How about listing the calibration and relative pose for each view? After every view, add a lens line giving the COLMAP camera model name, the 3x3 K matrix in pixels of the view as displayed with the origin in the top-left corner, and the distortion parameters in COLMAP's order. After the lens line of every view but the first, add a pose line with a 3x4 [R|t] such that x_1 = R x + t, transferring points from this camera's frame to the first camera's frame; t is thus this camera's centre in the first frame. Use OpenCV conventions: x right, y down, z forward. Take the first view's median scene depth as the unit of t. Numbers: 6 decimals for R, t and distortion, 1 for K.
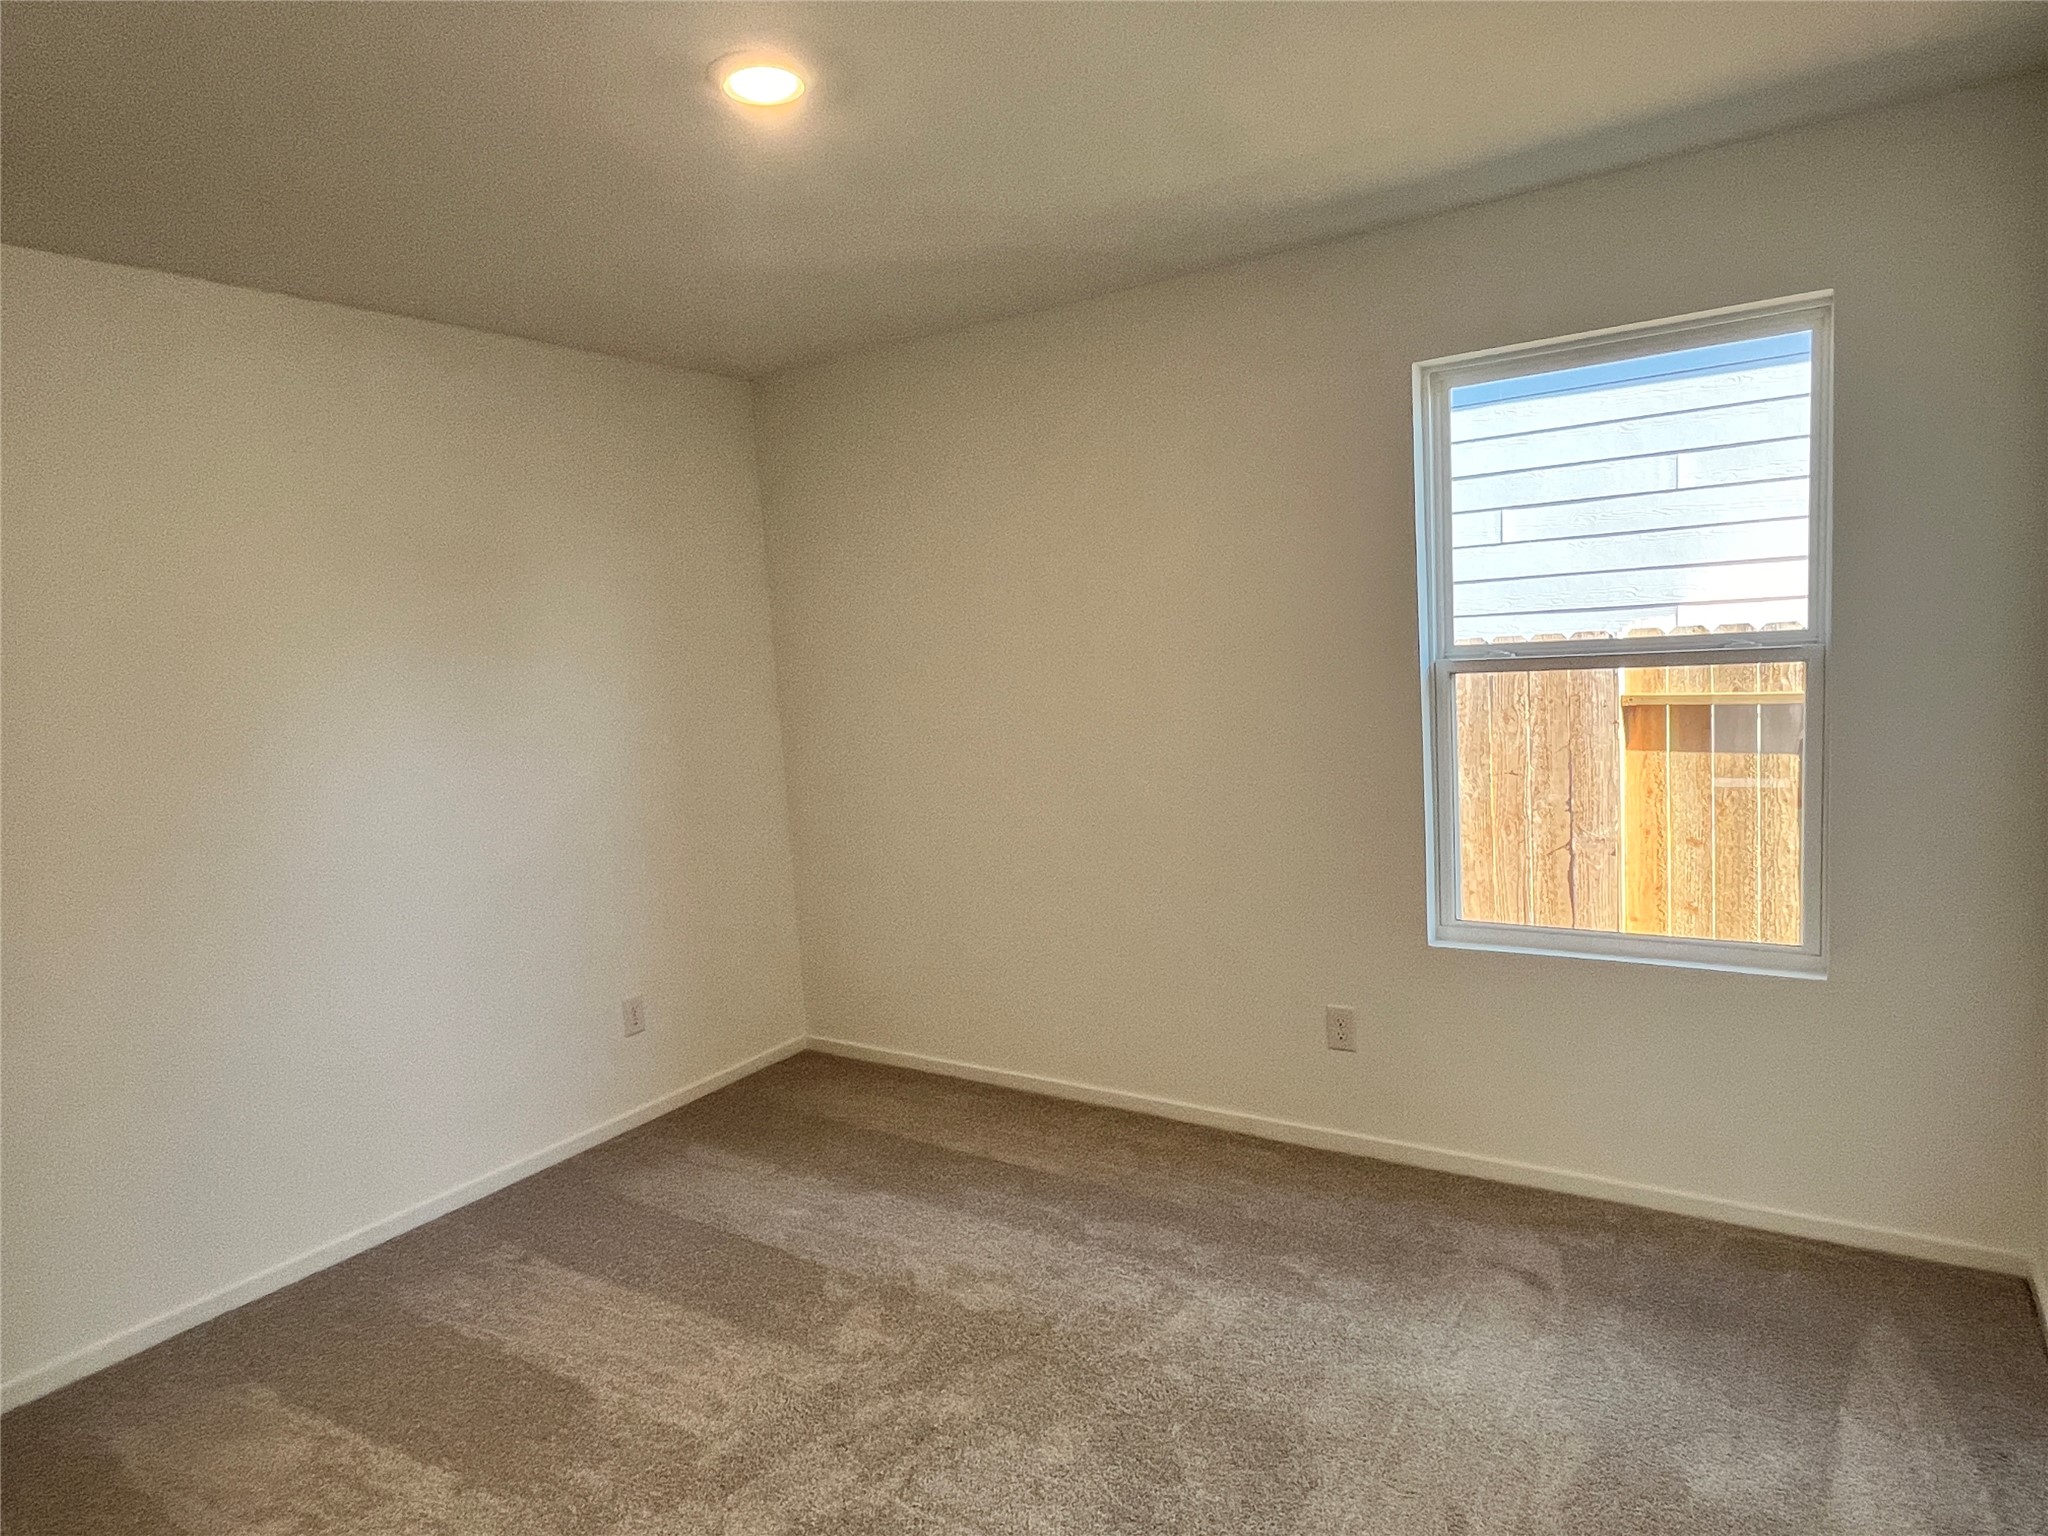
lens RADIAL K [[1191.6, 0, 1027.3], [0, 1191.6, 798.9], [0, 0, 1]] dist [-0.001415, -0.000459]
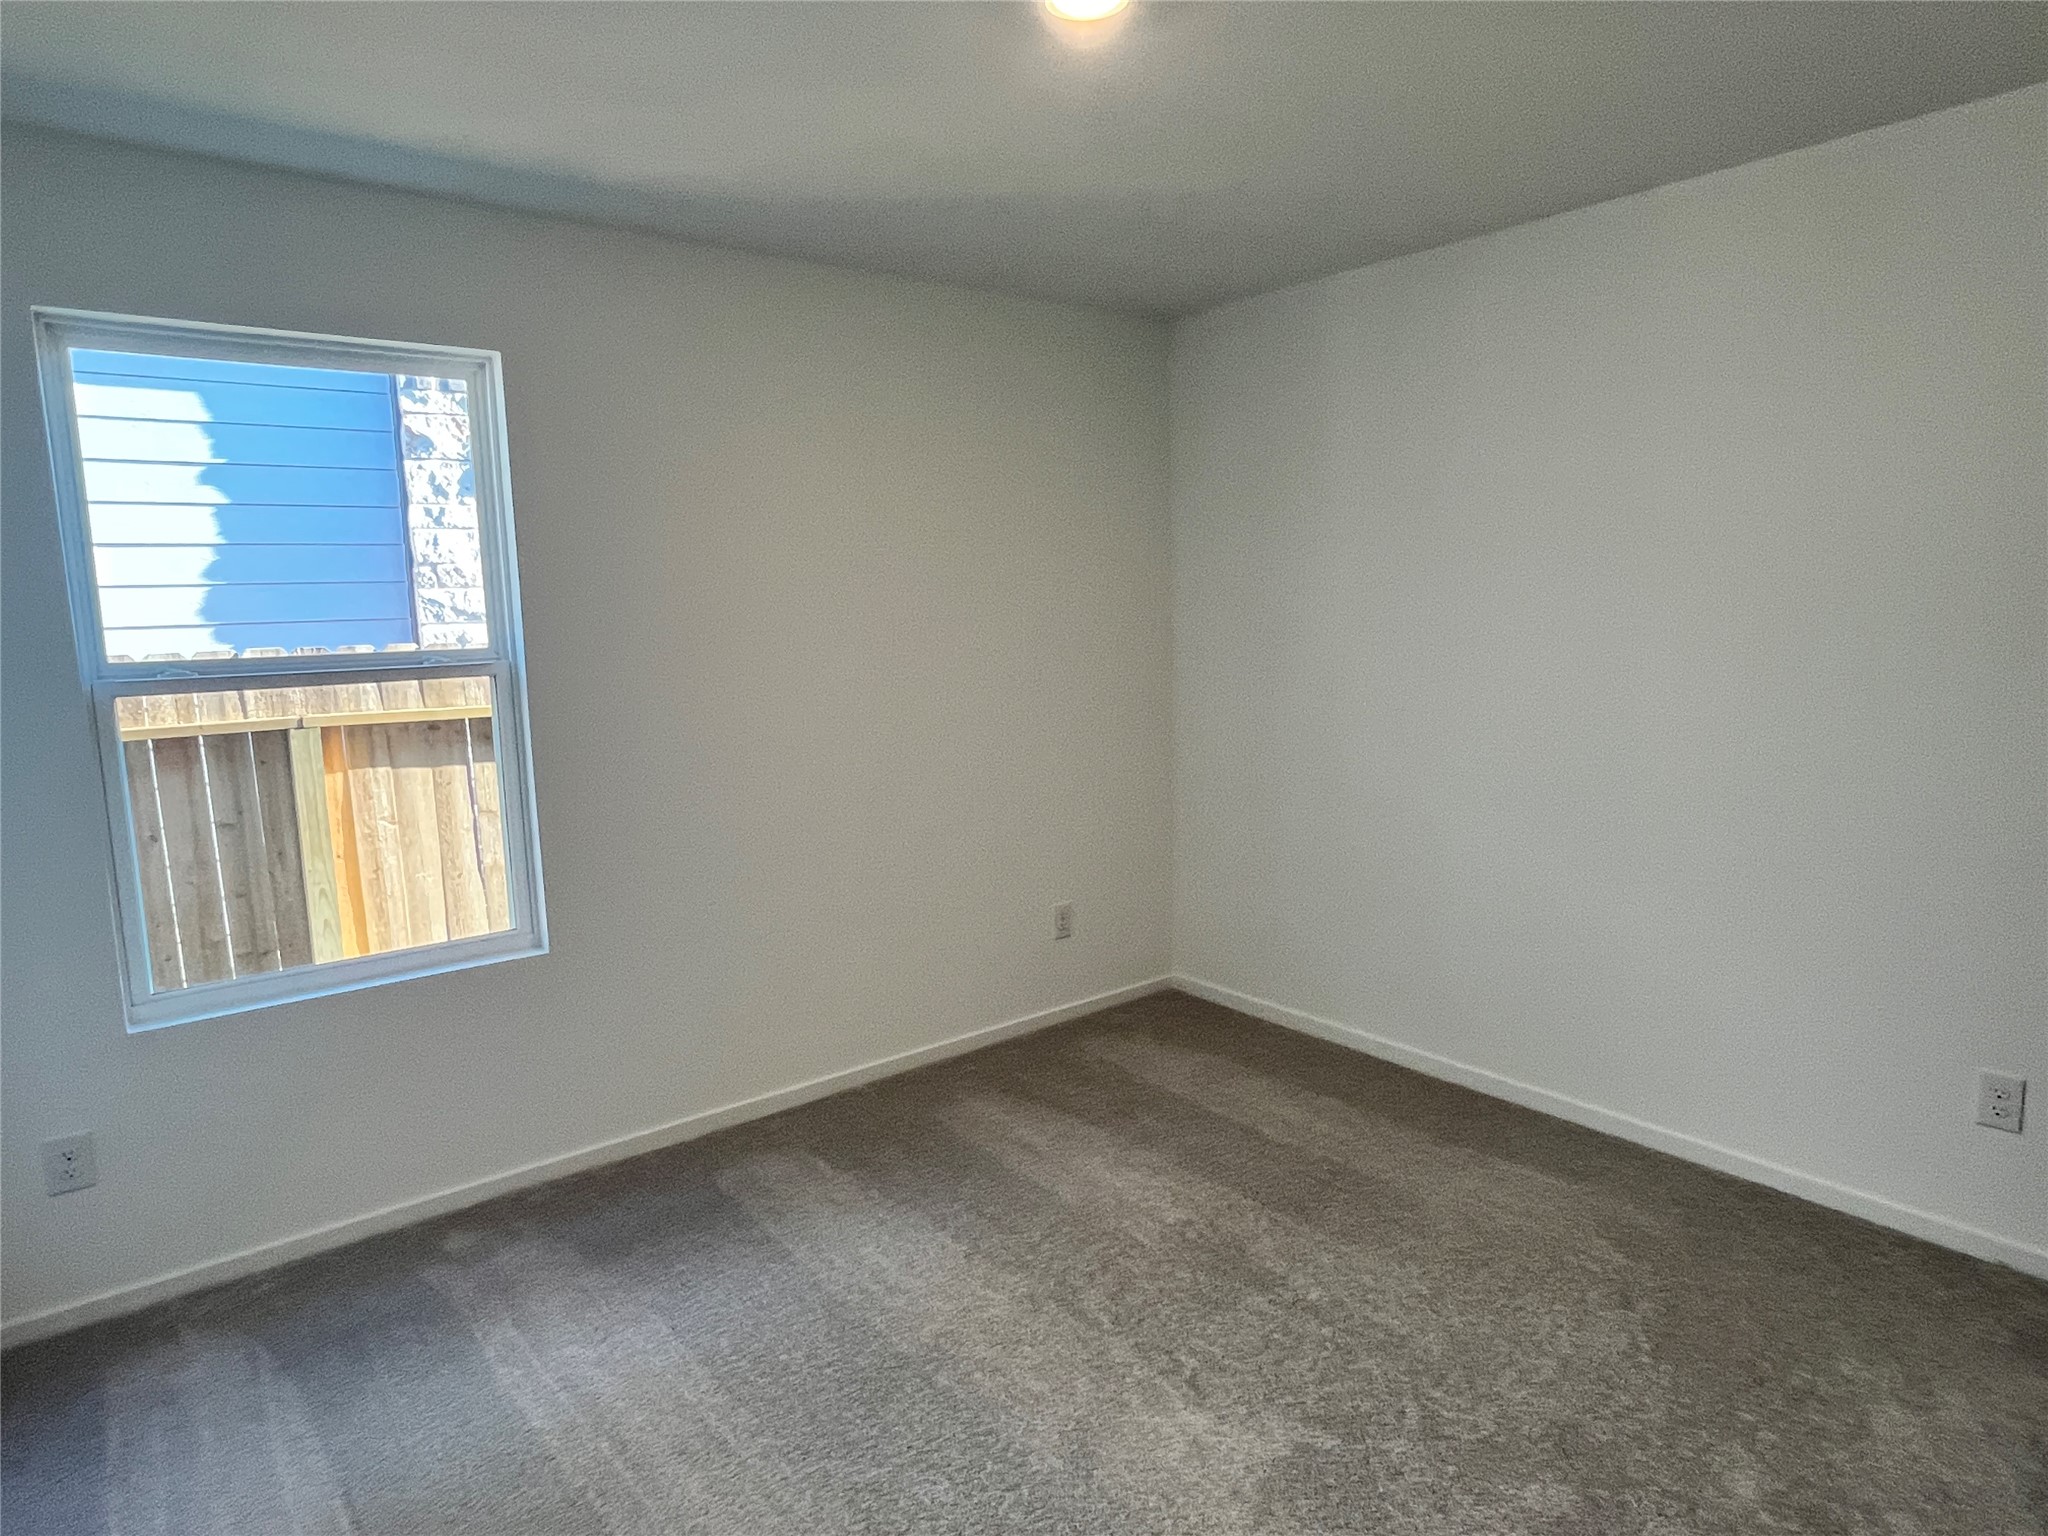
lens RADIAL K [[1220.2, 0, 1023.3], [0, 1220.2, 795.4], [0, 0, 1]] dist [0.001186, -0.000383]
pose [[0.318976, -0.097524, 0.942732, -0.246865], [0.131279, 0.989650, 0.057959, -0.005197], [-0.938627, 0.105274, 0.328478, 0.145533]]
